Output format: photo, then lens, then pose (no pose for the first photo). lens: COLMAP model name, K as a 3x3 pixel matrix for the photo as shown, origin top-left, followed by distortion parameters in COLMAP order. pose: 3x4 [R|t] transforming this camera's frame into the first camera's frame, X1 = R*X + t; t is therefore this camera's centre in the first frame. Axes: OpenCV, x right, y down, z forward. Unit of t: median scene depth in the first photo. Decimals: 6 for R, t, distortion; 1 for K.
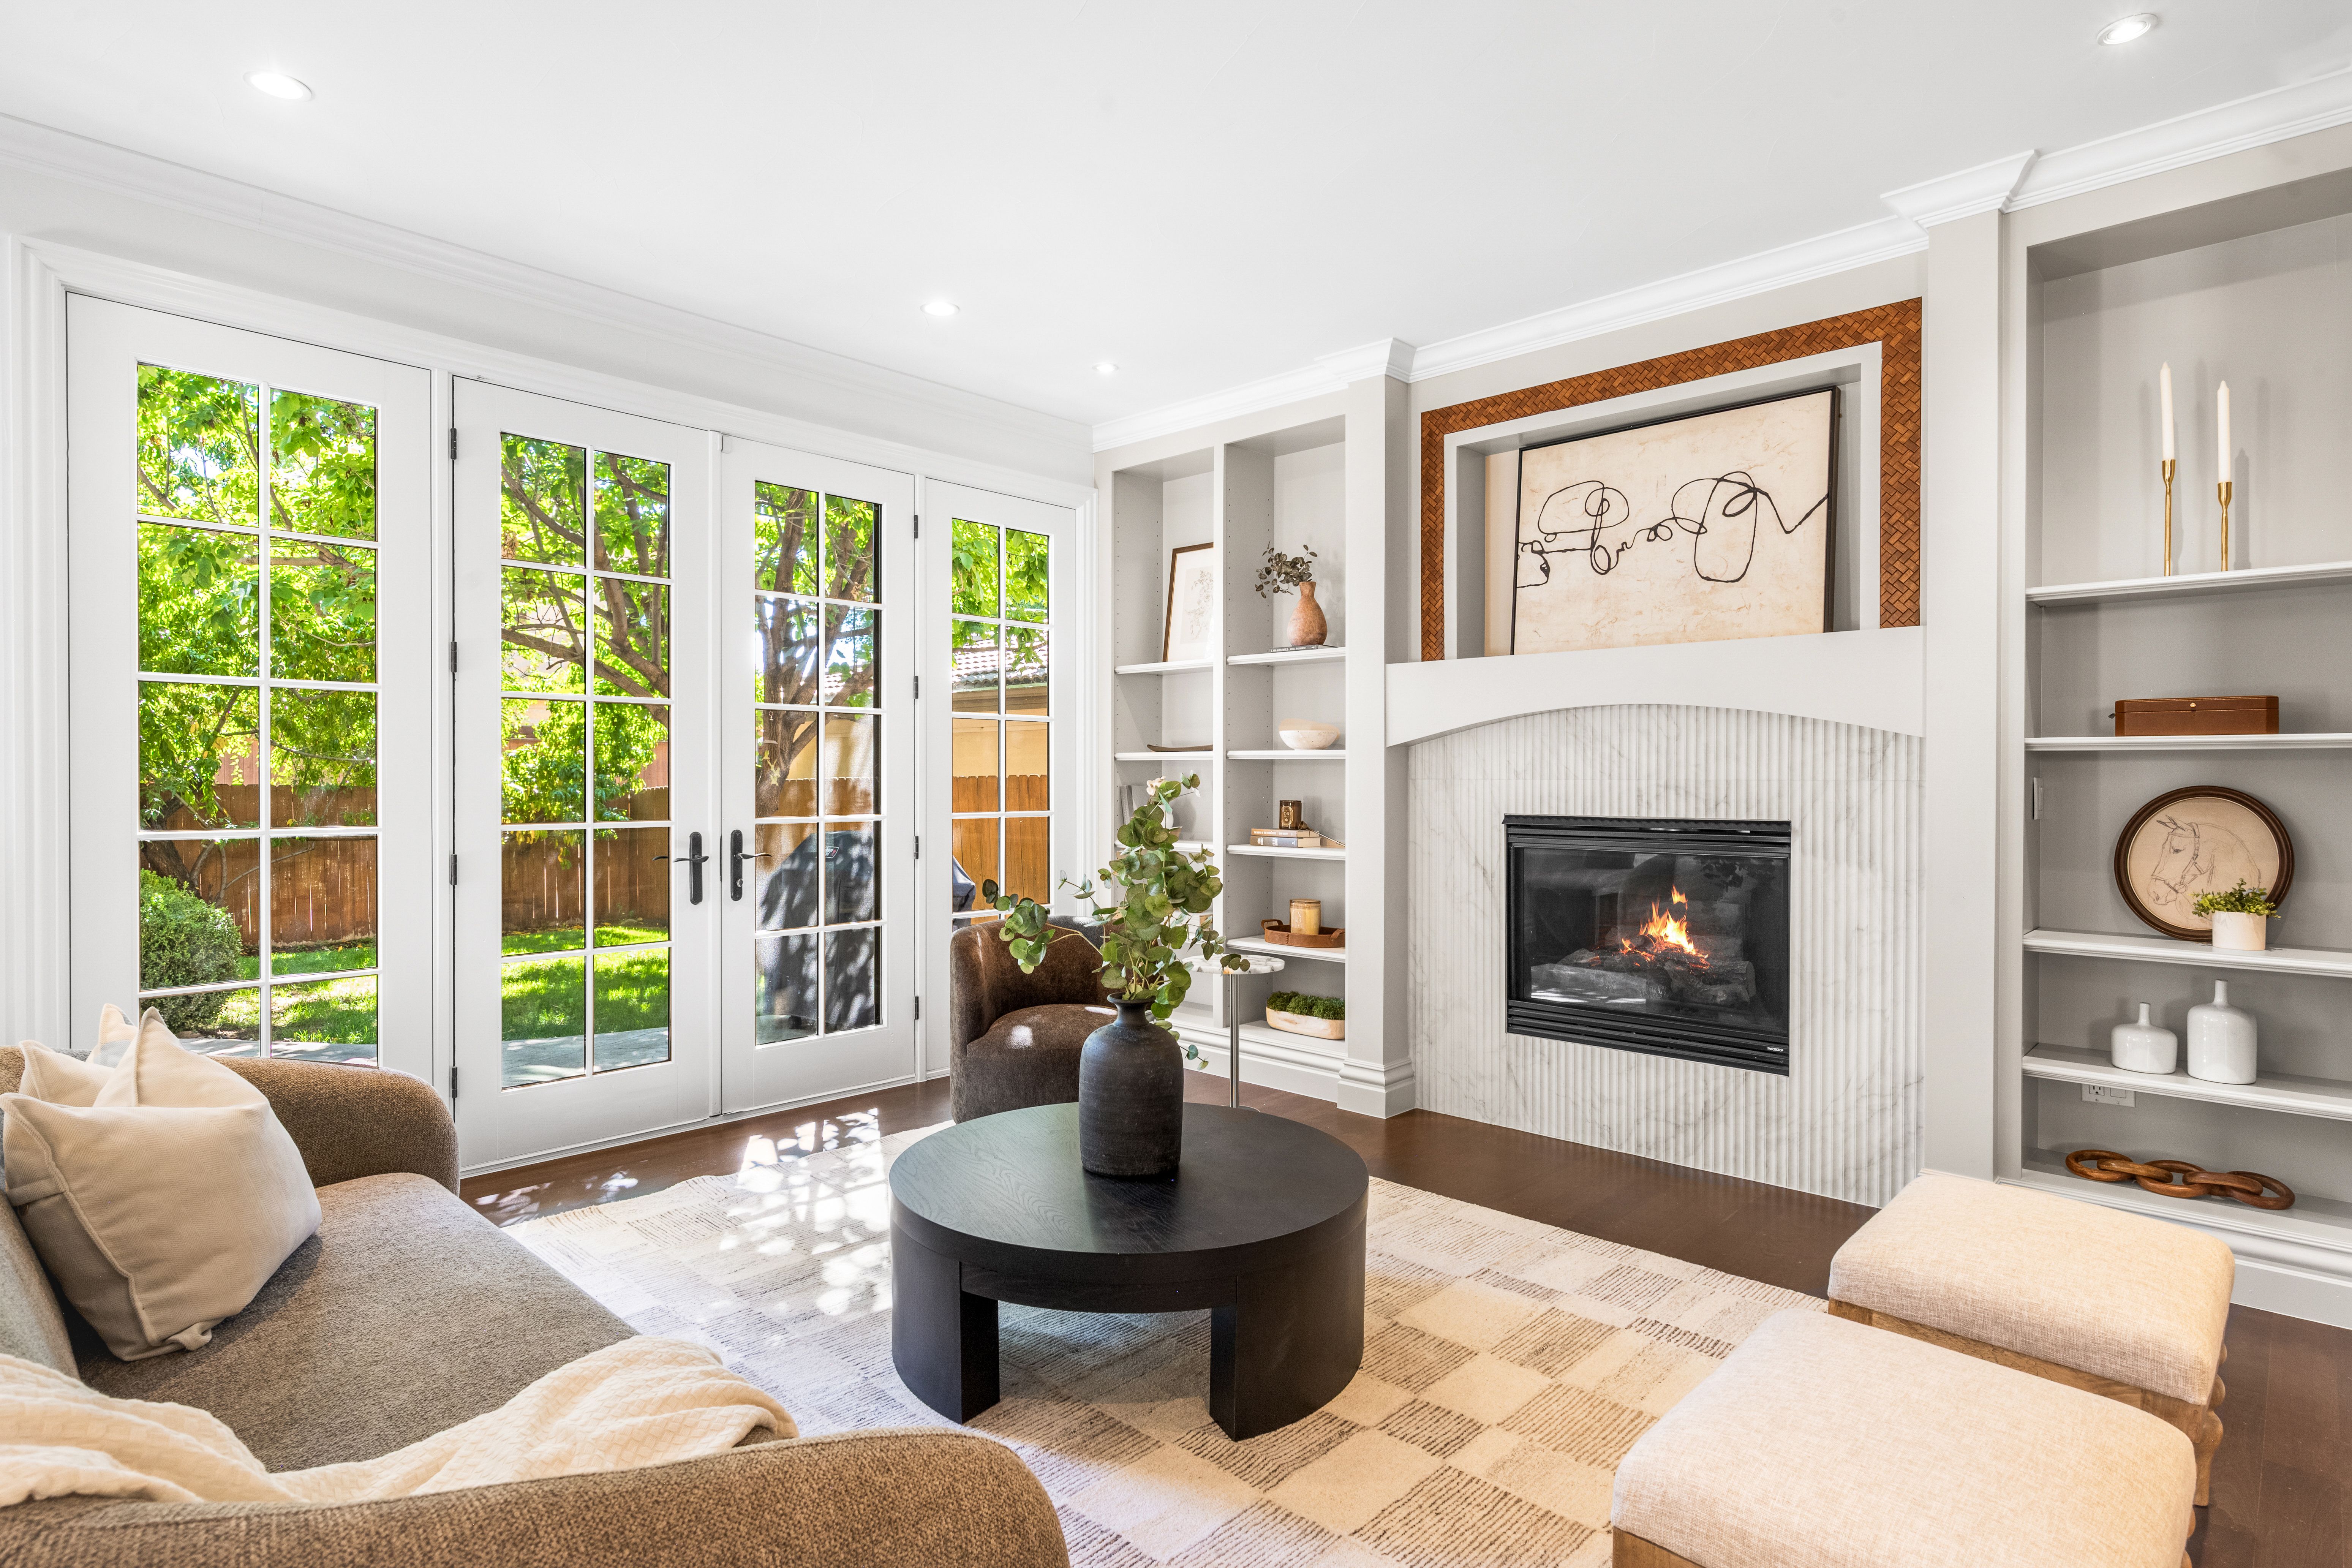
lens RADIAL K [[1235.2, 0, 1176.0], [0, 1235.2, 784.0], [0, 0, 1]] dist [-0.002596, -0.000186]
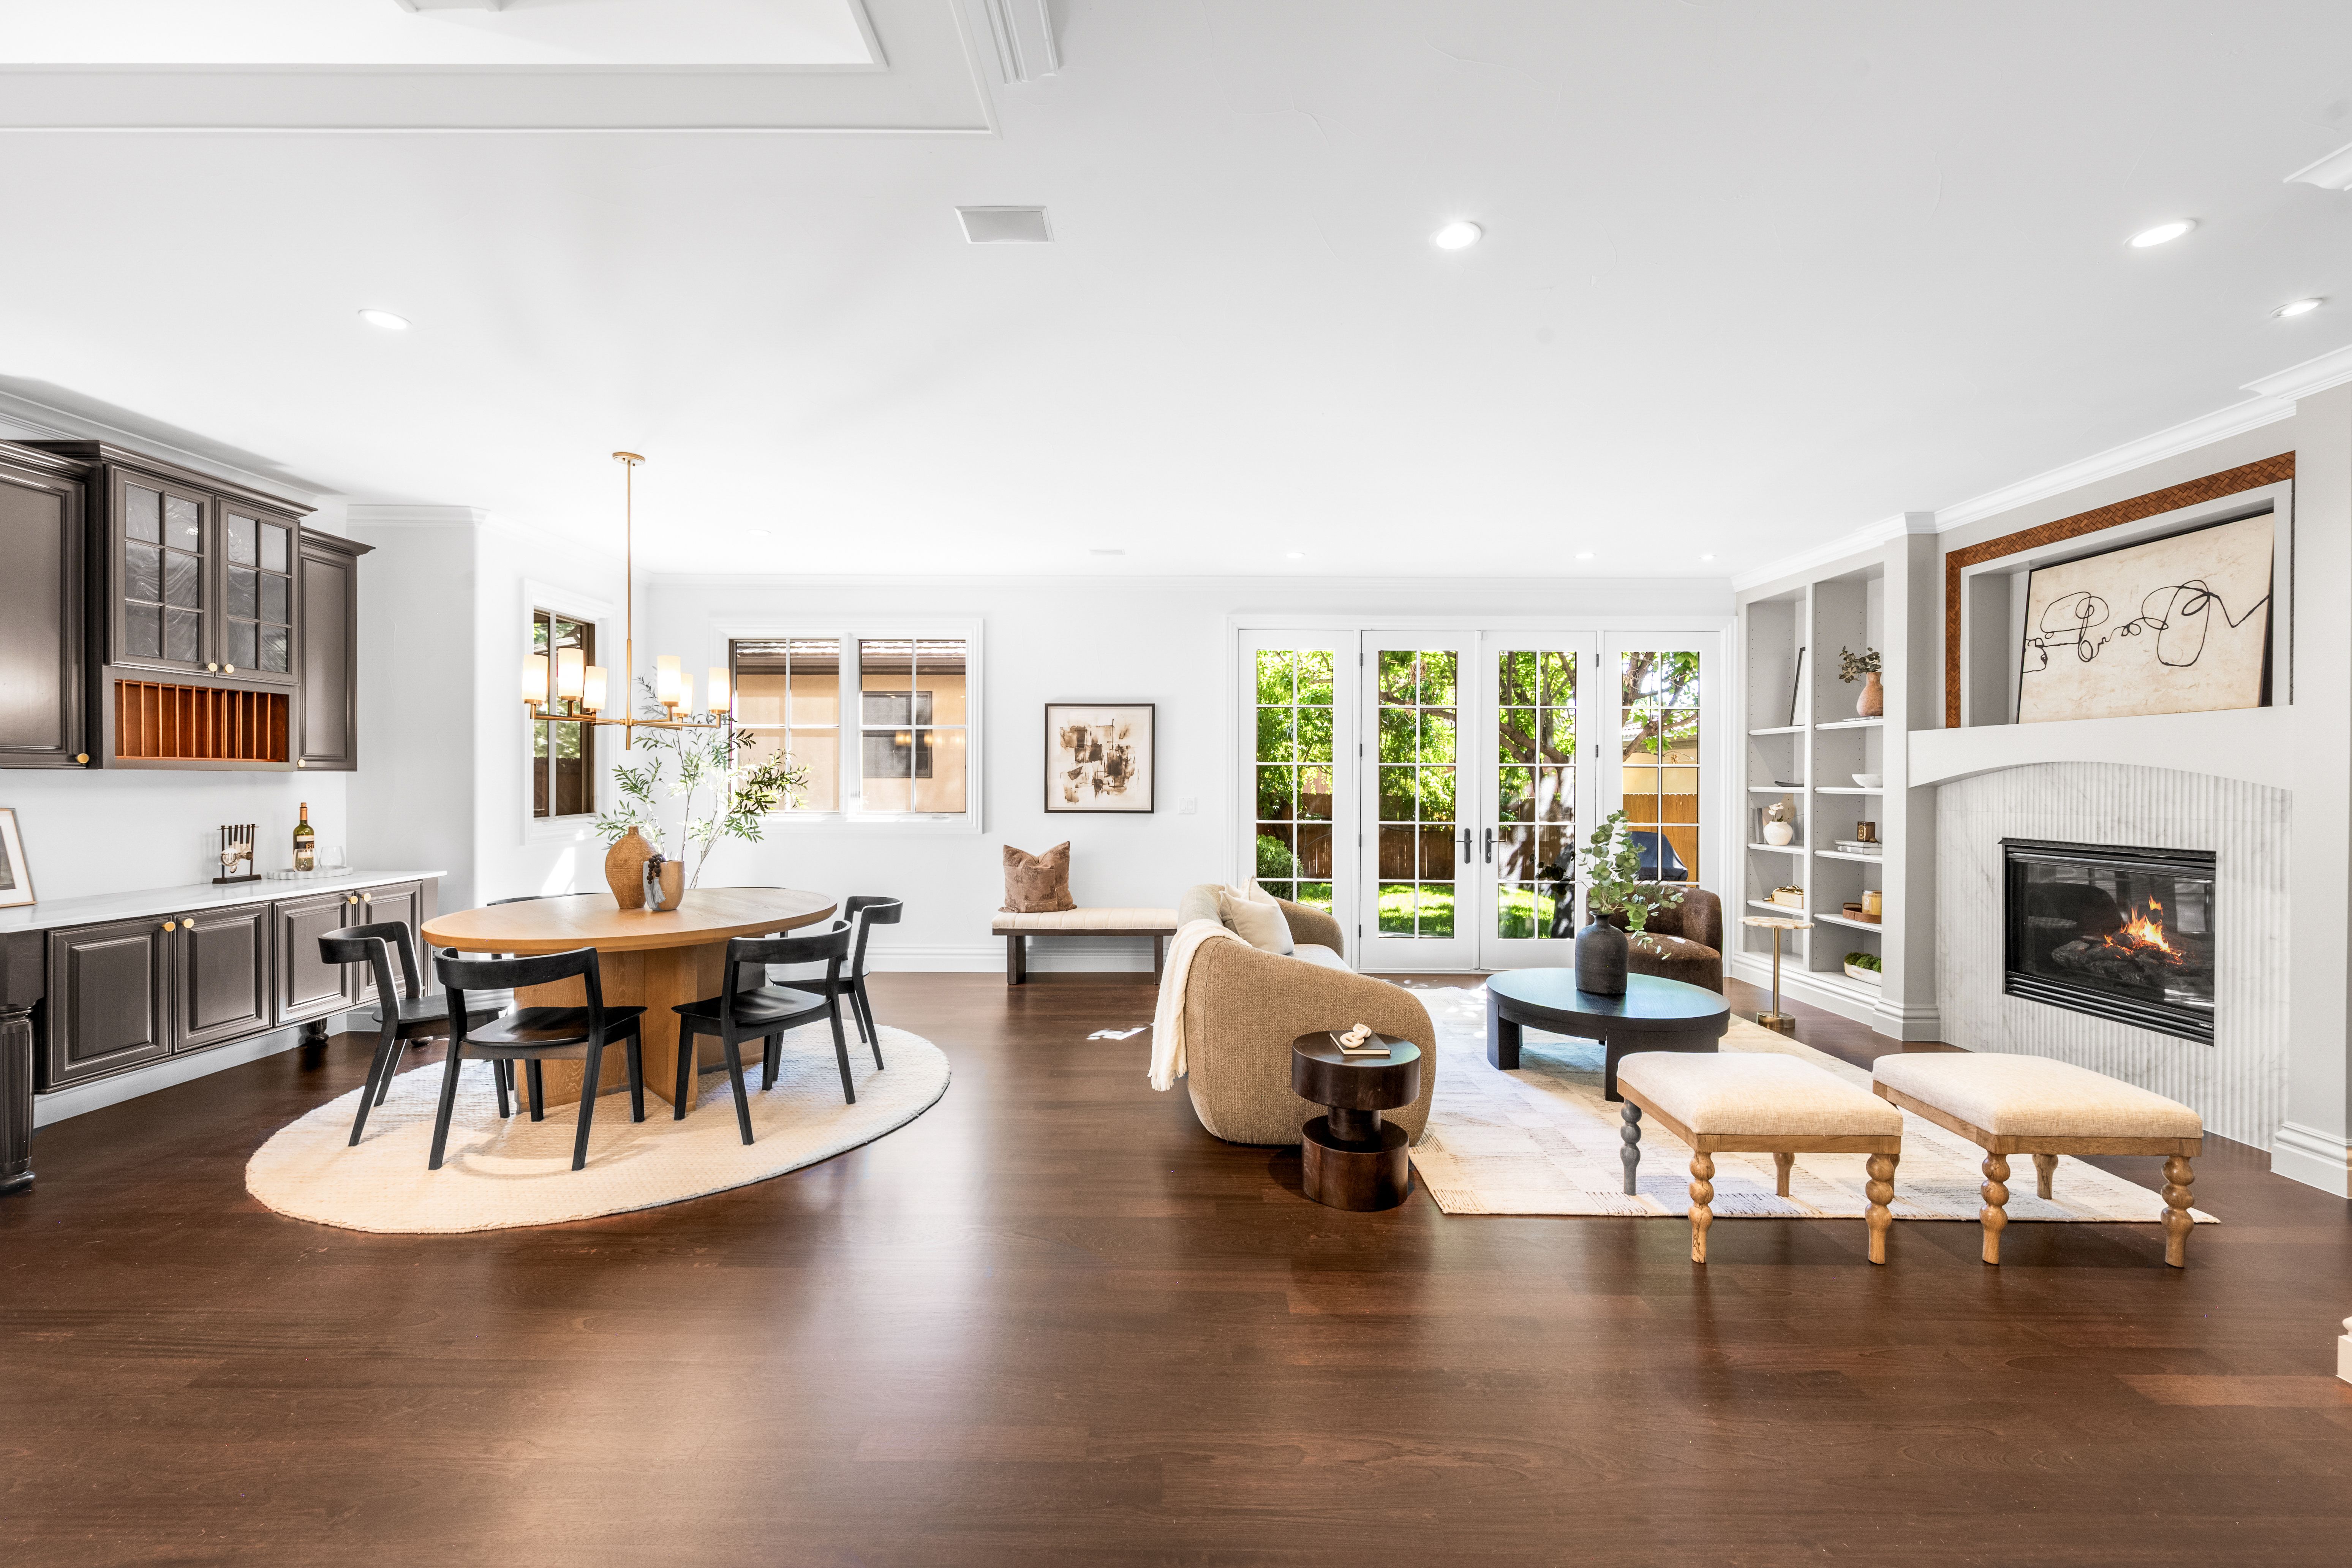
lens RADIAL K [[906.9, 0, 1176.0], [0, 906.9, 784.0], [0, 0, 1]] dist [-0.000040, -0.000049]
pose [[0.689204, 0.002785, -0.724562, 0.366948], [-0.008766, 0.999951, -0.004495, -0.022907], [0.724514, 0.009450, 0.689195, -0.386734]]
